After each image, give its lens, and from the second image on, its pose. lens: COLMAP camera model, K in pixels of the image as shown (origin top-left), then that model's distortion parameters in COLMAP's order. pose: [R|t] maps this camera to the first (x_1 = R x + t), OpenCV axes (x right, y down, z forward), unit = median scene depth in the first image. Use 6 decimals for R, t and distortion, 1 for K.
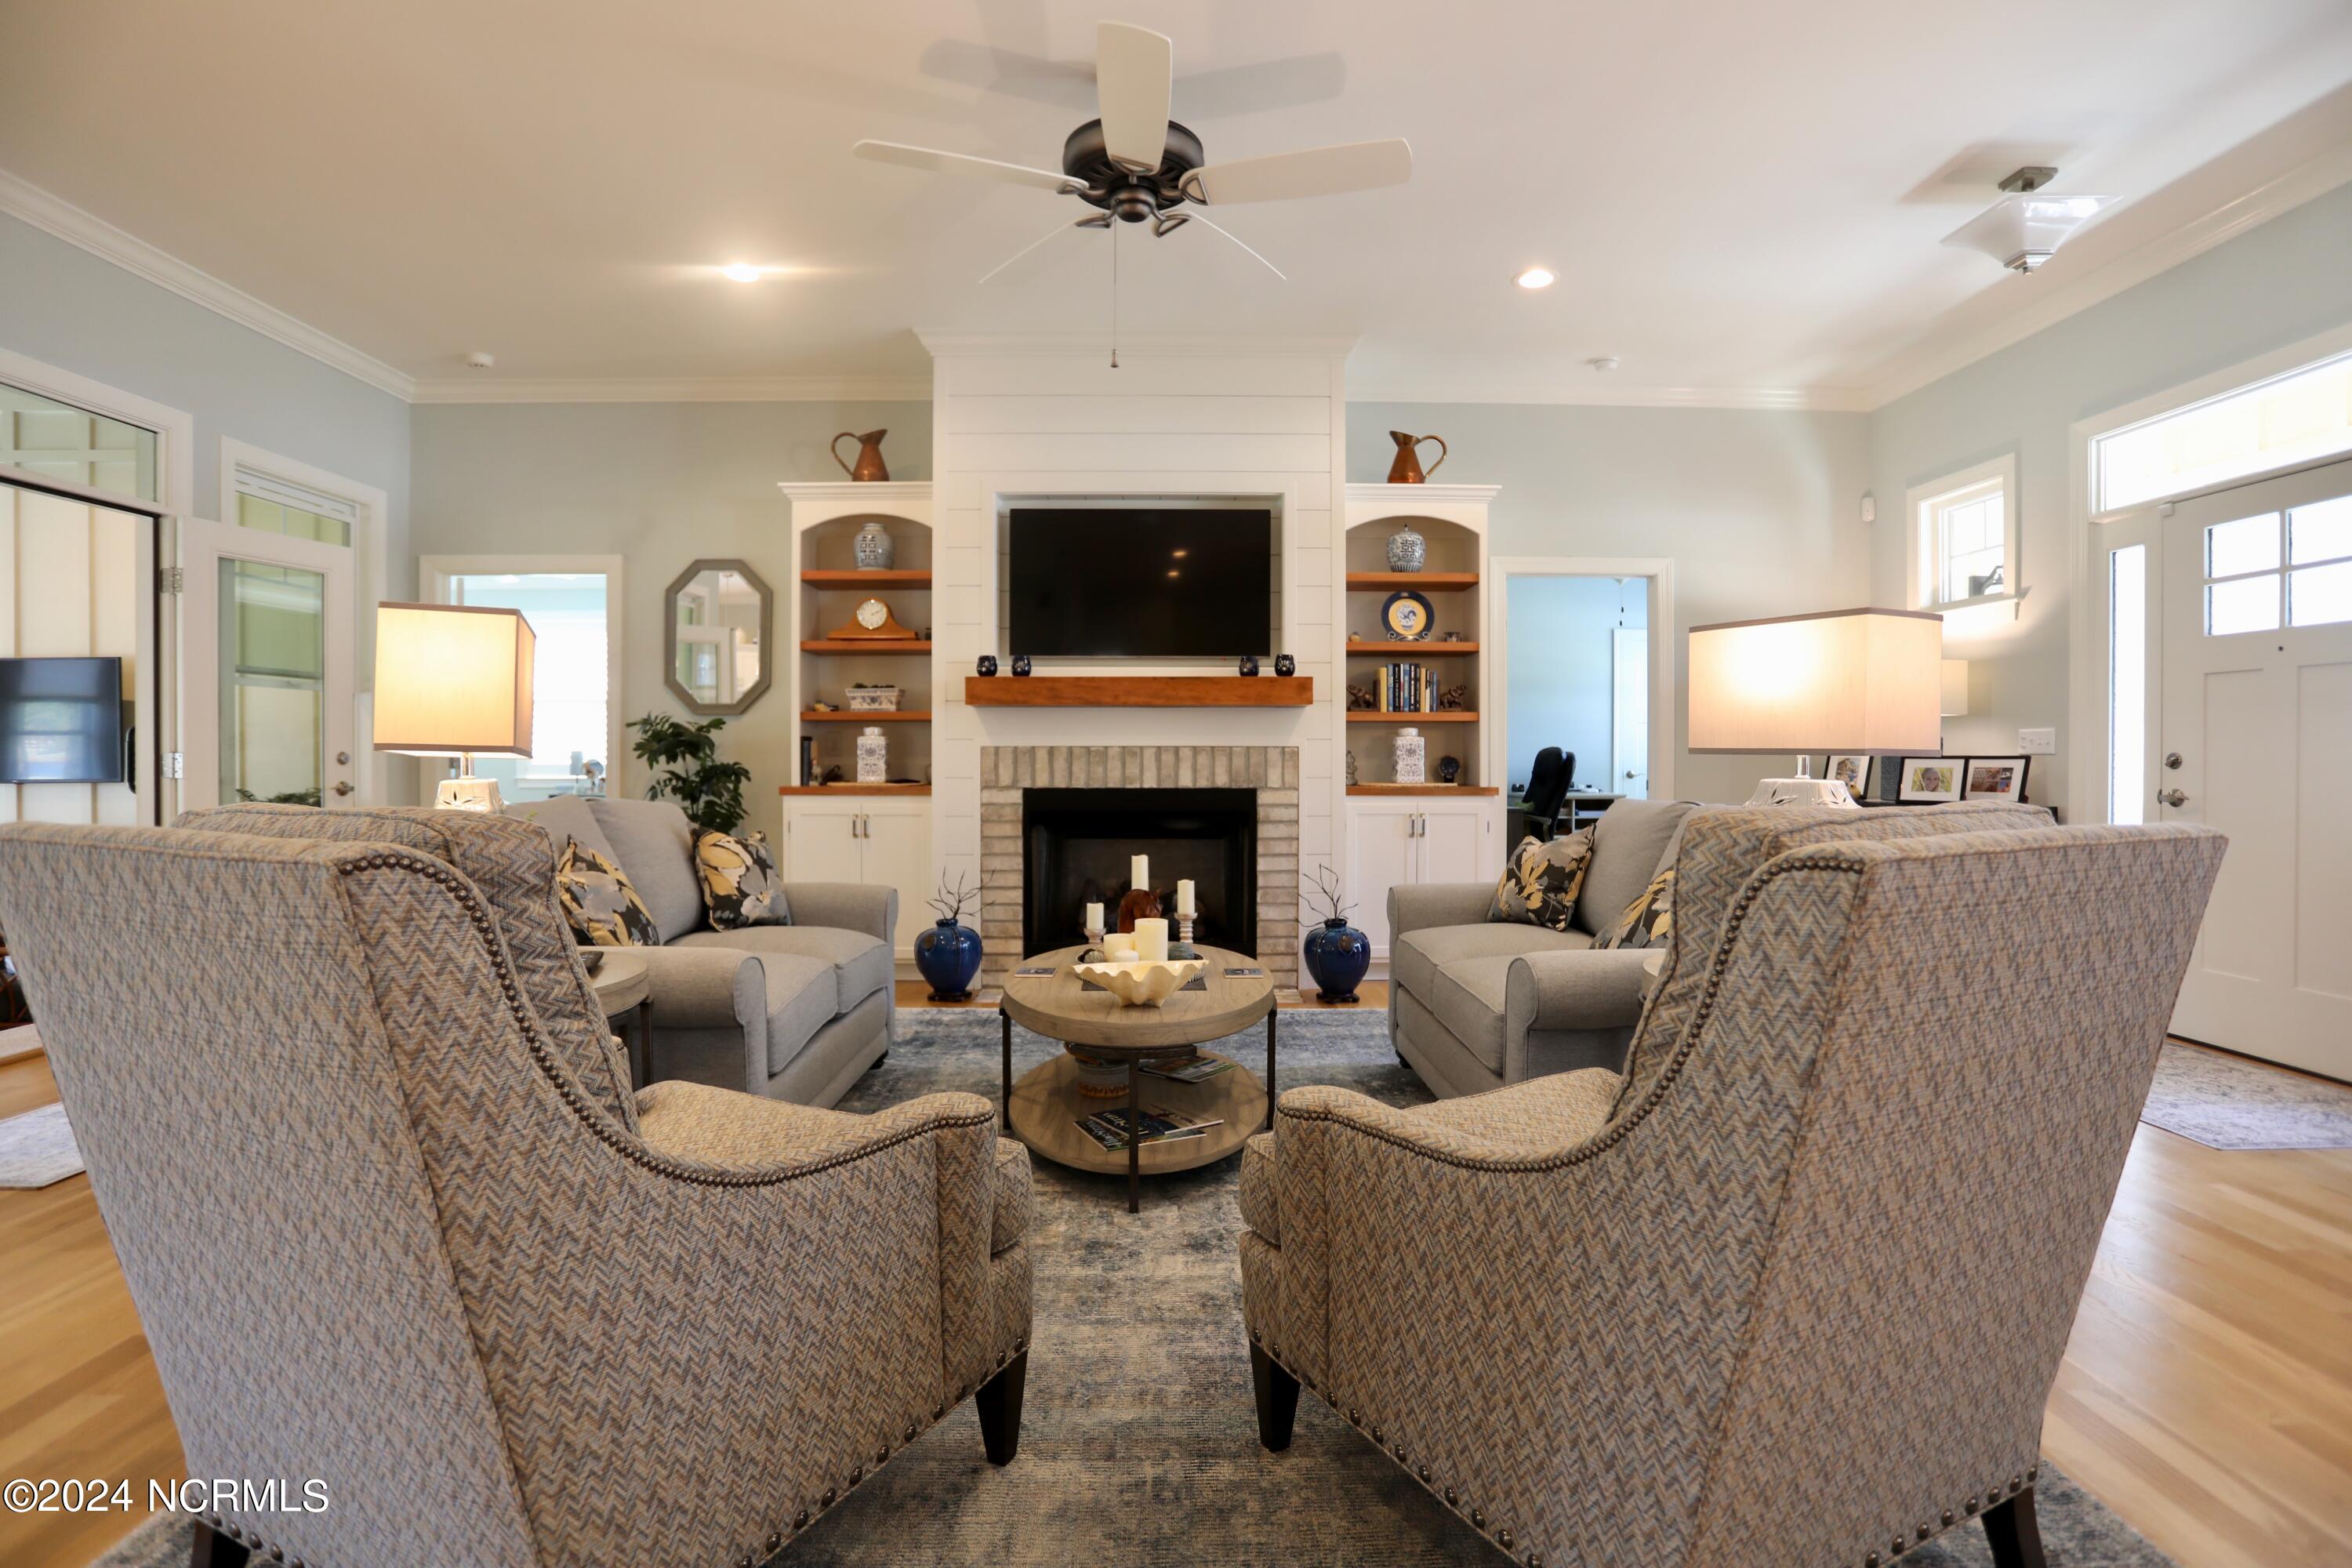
lens RADIAL K [[1146.0, 0, 1164.9], [0, 1146.0, 771.5], [0, 0, 1]] dist [-0.067280, 0.023565]
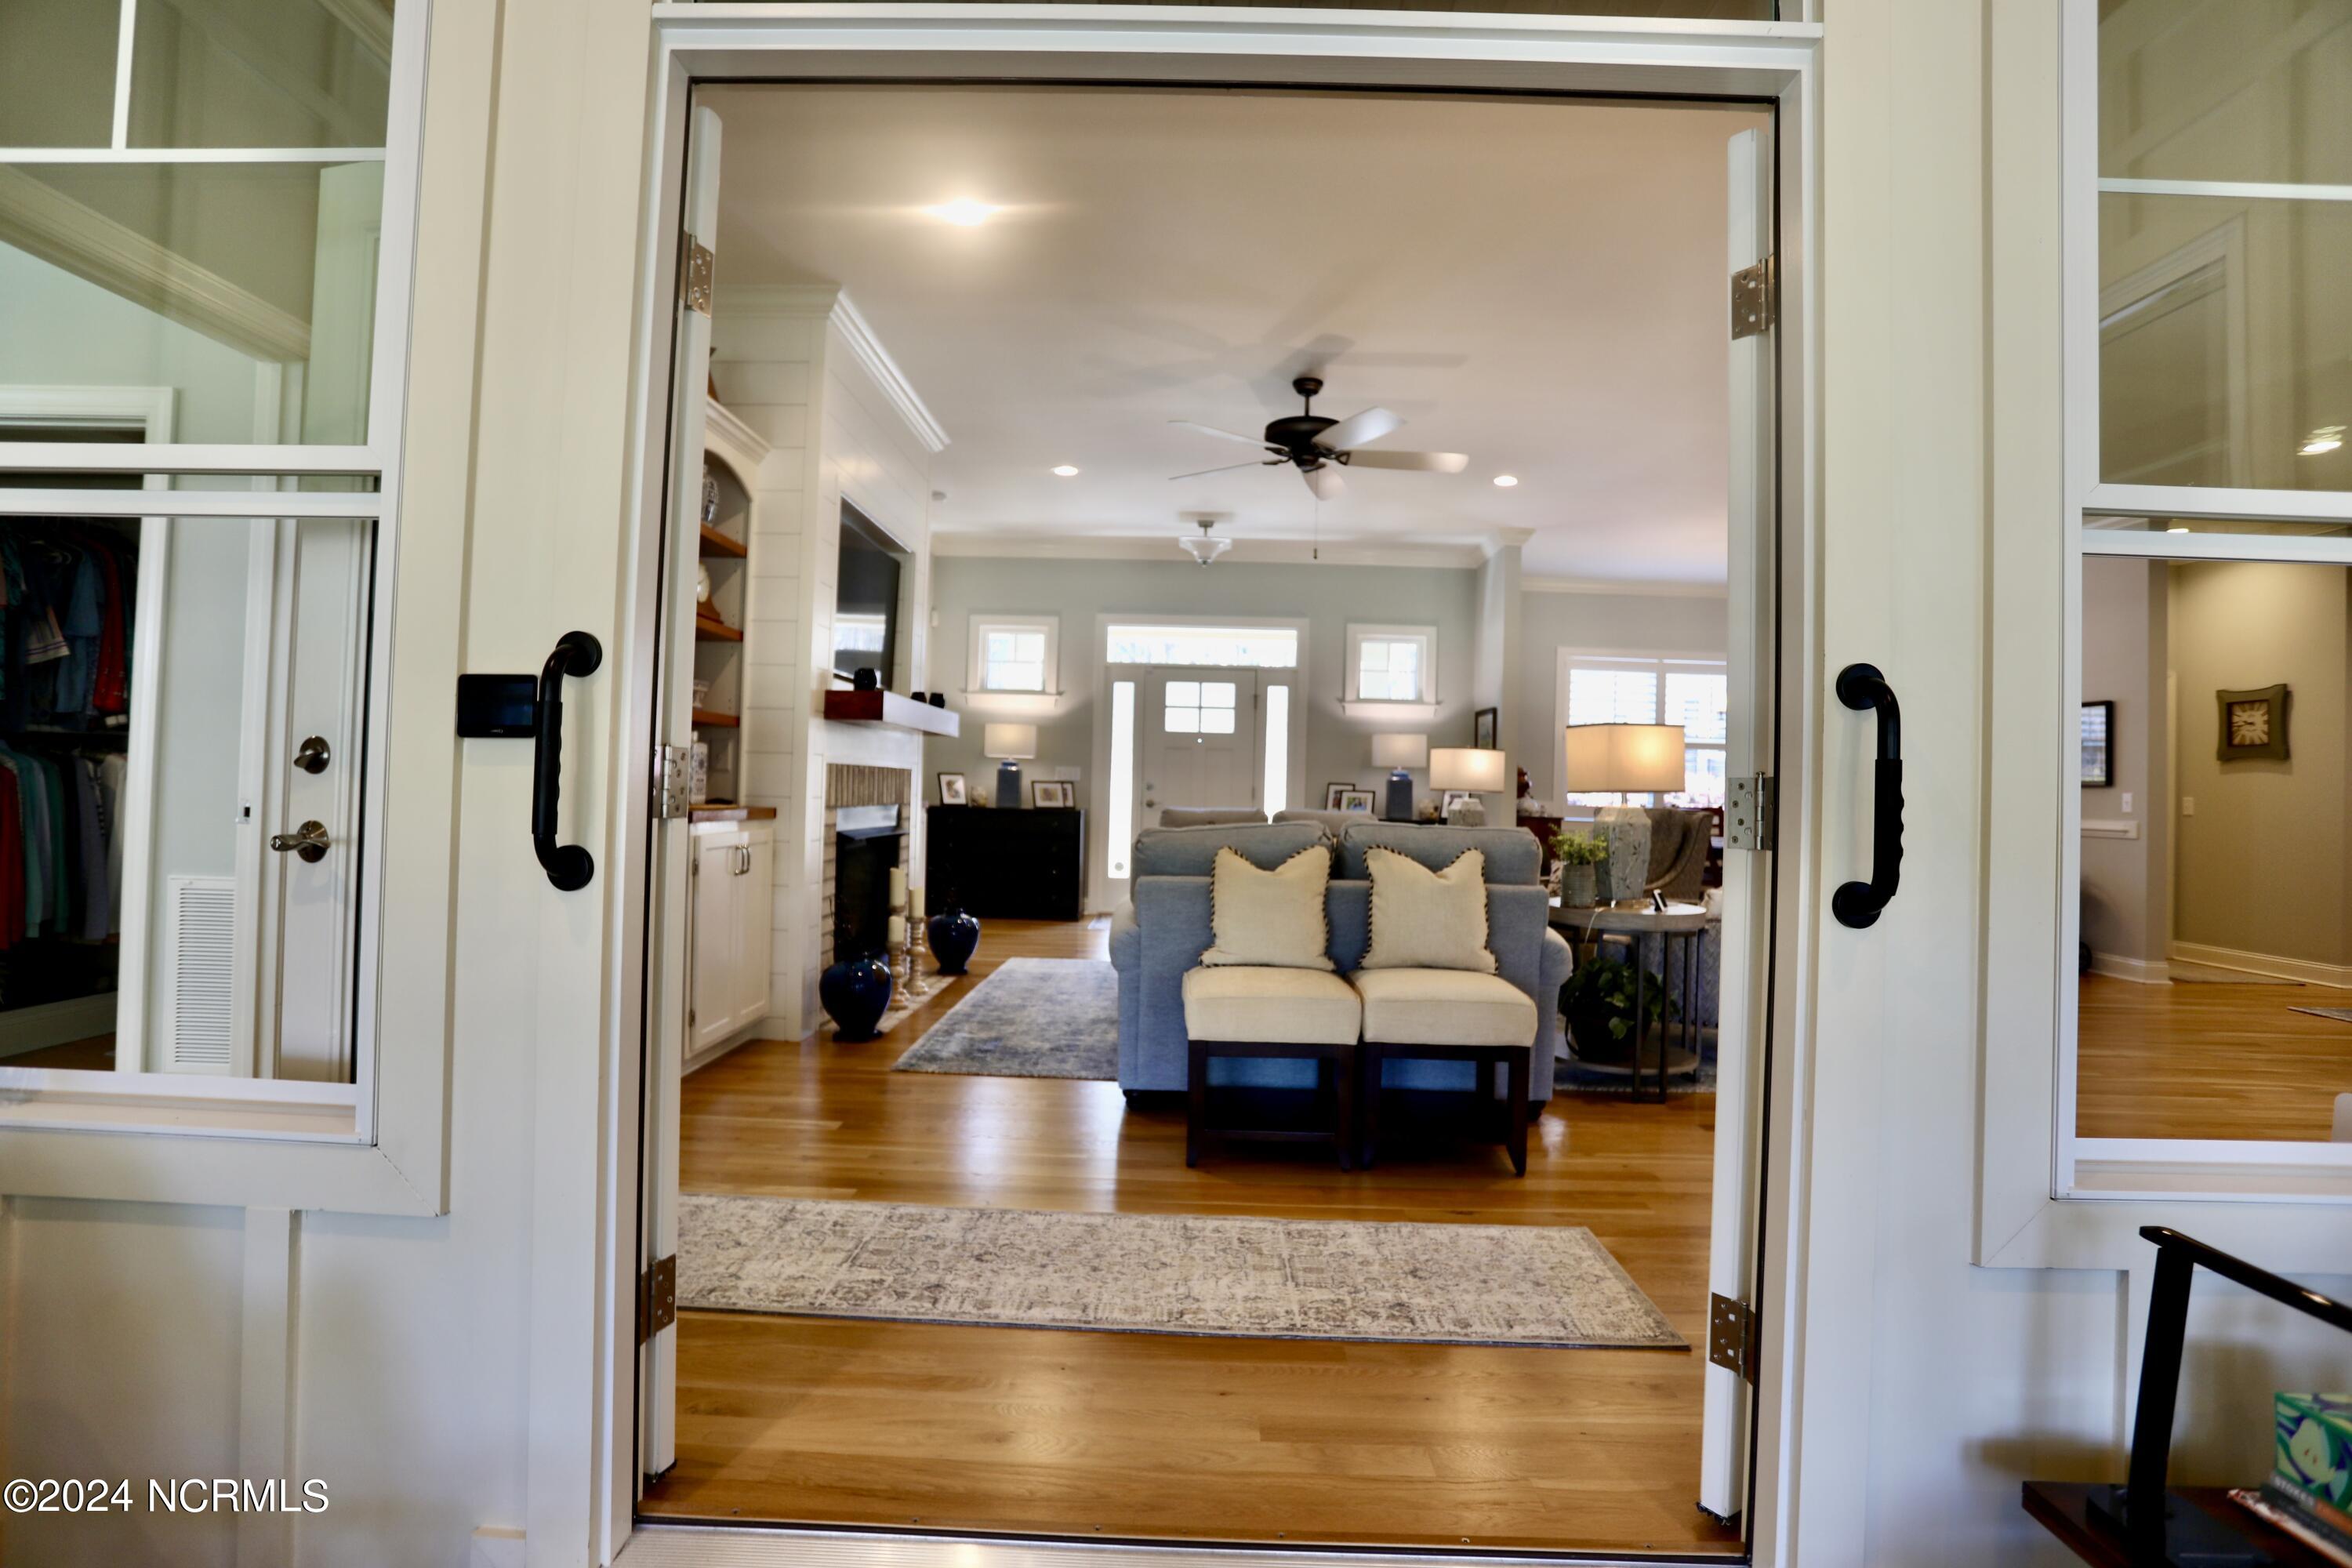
lens RADIAL K [[1146.0, 0, 1182.5], [0, 1146.0, 774.3], [0, 0, 1]] dist [-0.067280, 0.023565]
pose [[0.024686, 0.010963, 0.999635, -1.053284], [-0.013791, 0.999848, -0.010625, -0.007732], [-0.999600, -0.013524, 0.024833, 0.688506]]
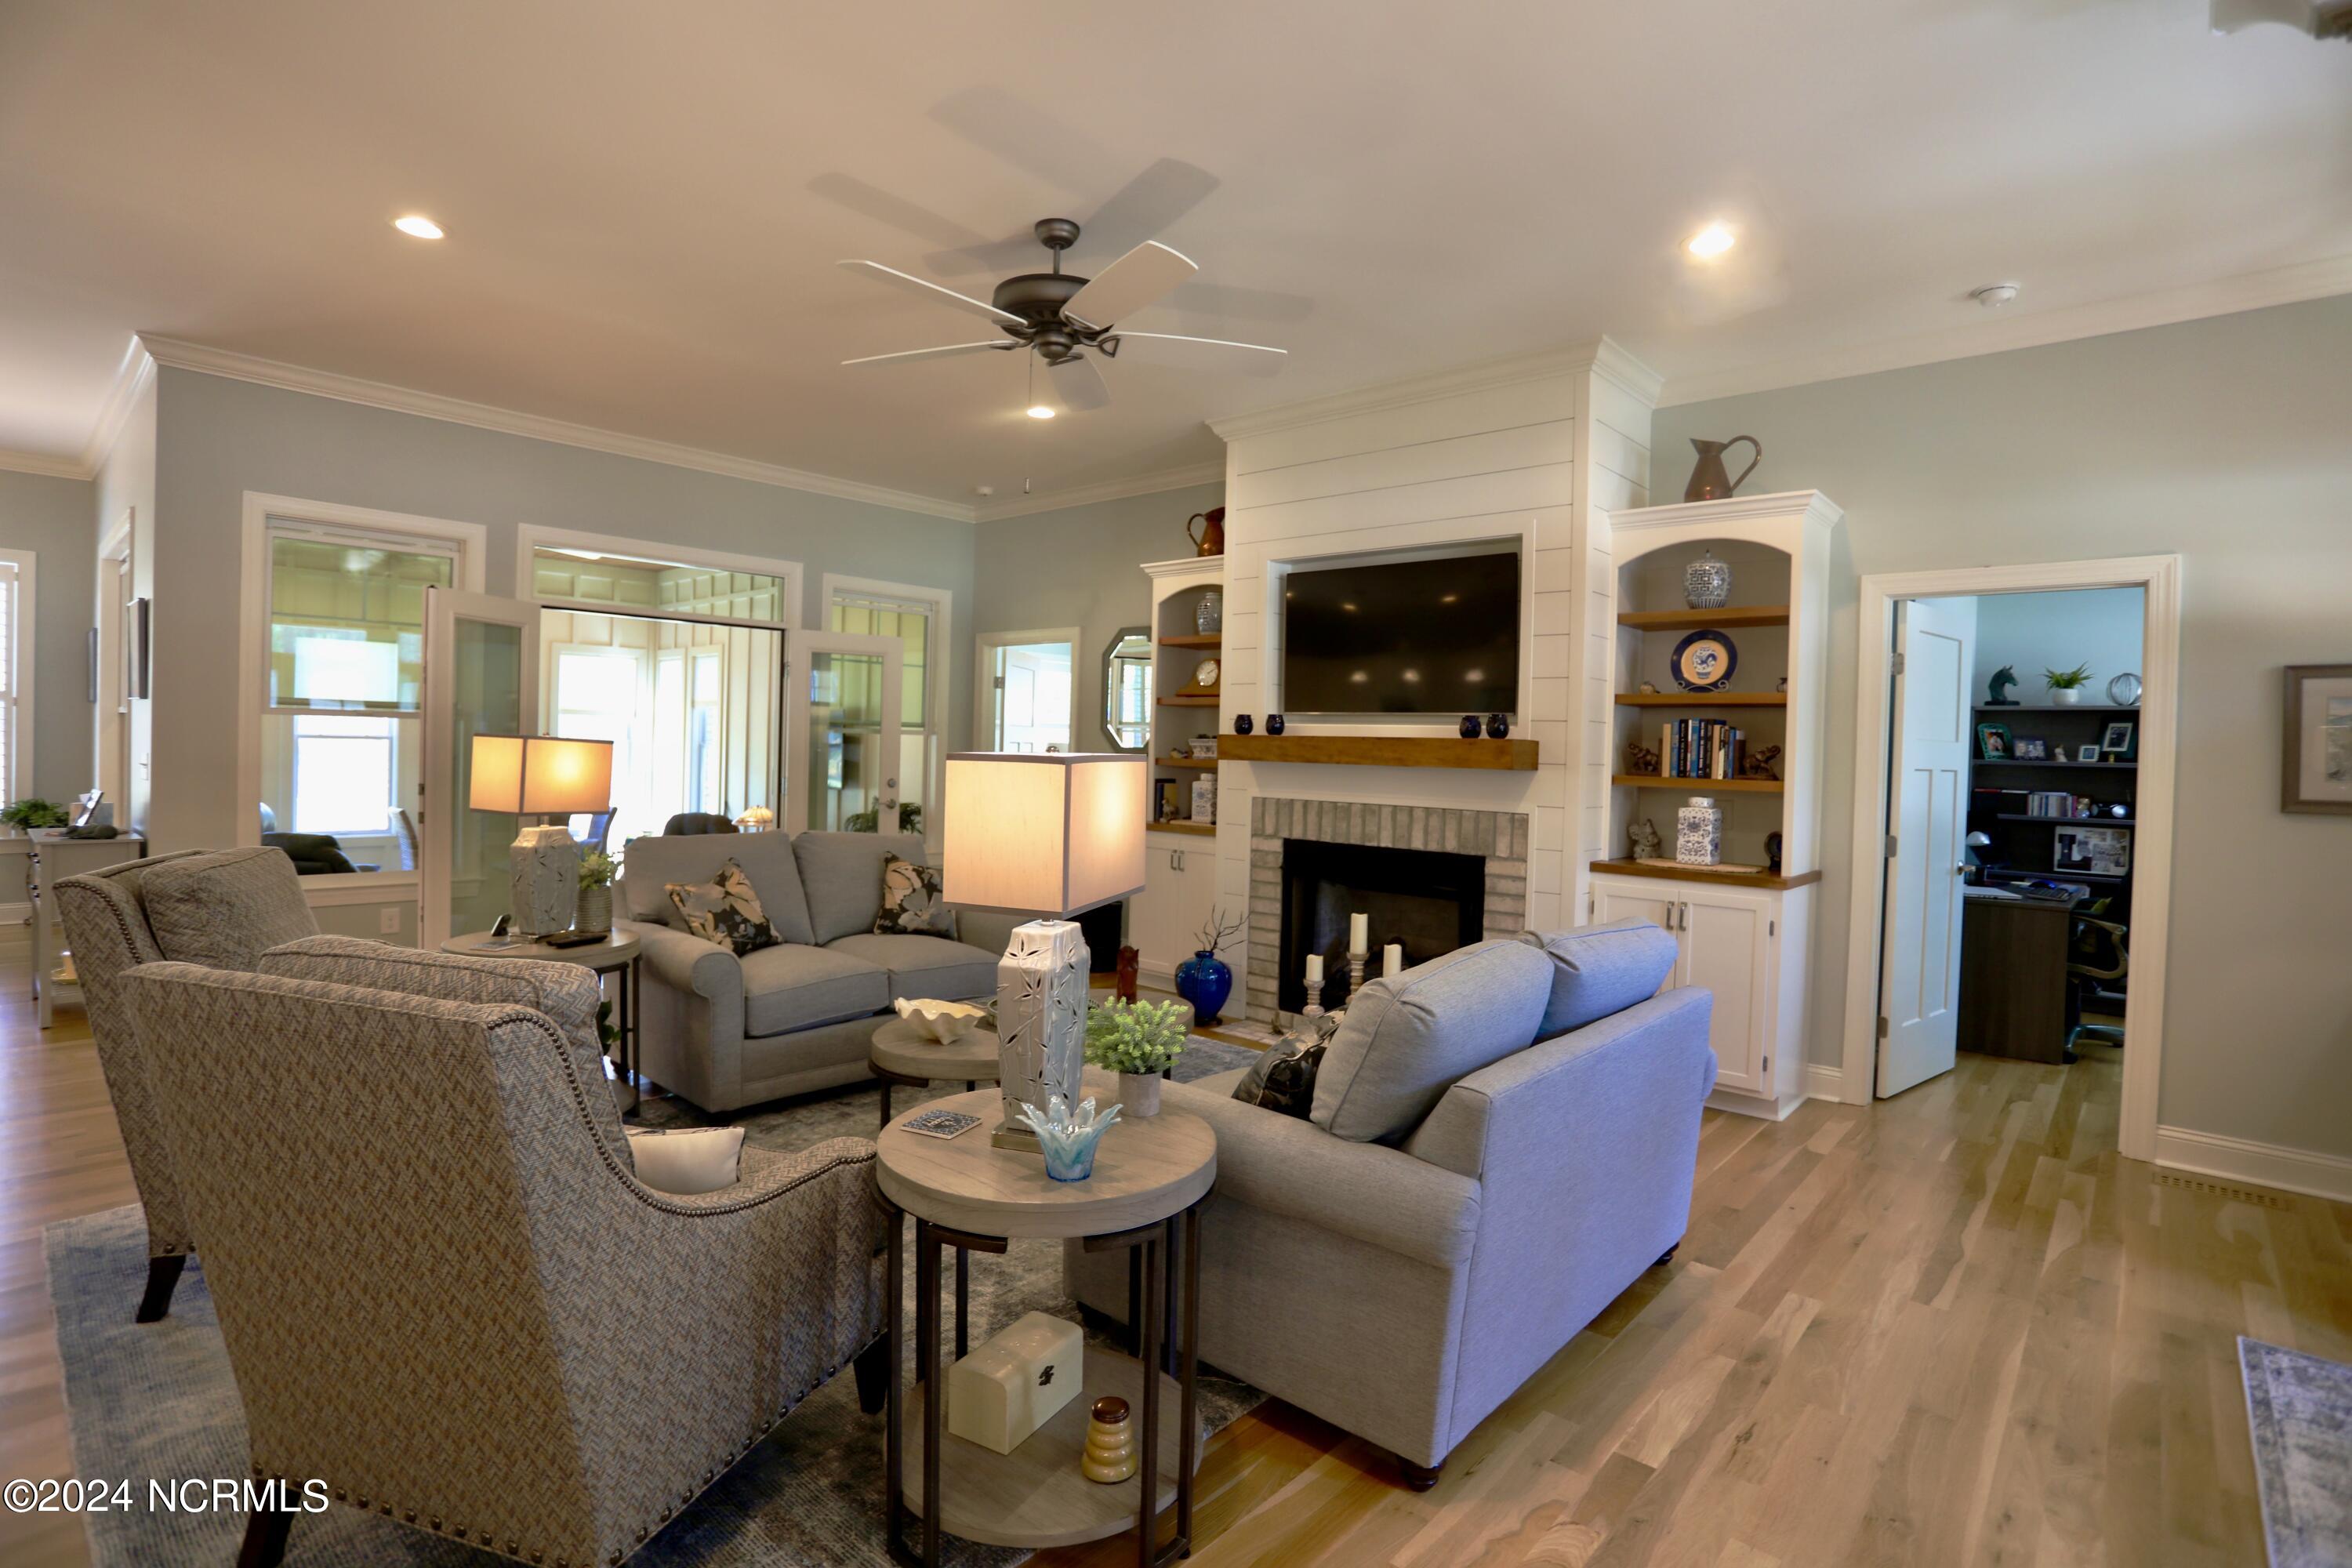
lens RADIAL K [[1146.0, 0, 1177.5], [0, 1146.0, 783.6], [0, 0, 1]] dist [-0.067280, 0.023565]
pose [[0.731872, 0.041032, -0.680205, 0.522741], [-0.036758, 0.999109, 0.020720, -0.054062], [0.680450, 0.009839, 0.732729, 0.155809]]
